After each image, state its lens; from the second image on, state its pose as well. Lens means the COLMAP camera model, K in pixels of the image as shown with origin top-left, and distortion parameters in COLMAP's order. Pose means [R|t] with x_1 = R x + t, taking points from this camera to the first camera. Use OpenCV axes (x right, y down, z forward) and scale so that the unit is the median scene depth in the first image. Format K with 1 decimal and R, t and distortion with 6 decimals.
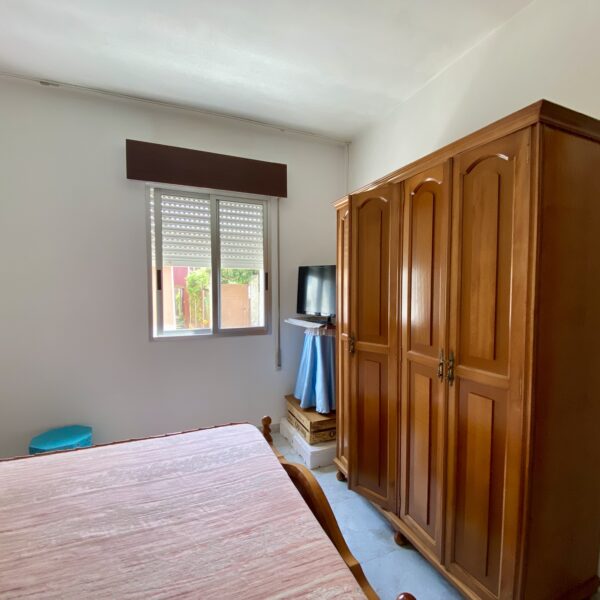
lens RADIAL K [[325.1, 0, 296.7], [0, 325.1, 300.9], [0, 0, 1]] dist [0.011473, -0.017720]
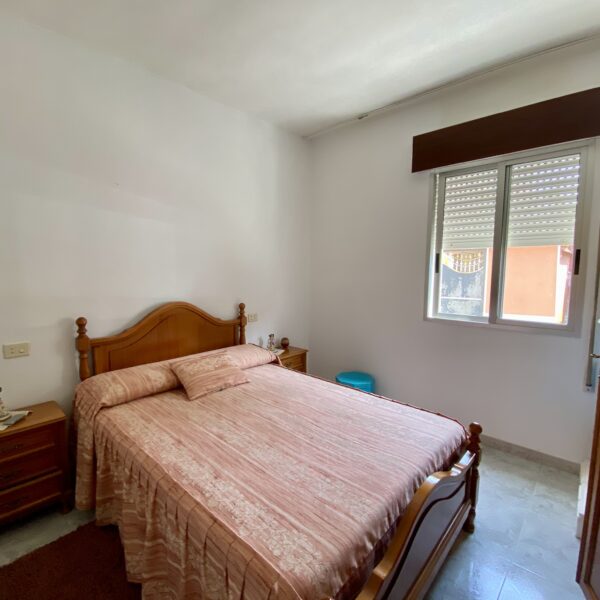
lens RADIAL K [[325.1, 0, 295.5], [0, 325.1, 297.7], [0, 0, 1]] dist [0.011473, -0.017720]
pose [[0.406560, 0.078061, -0.910283, 0.397419], [-0.045549, 0.996836, 0.065140, -0.001234], [0.912488, 0.014979, 0.408829, 0.196009]]
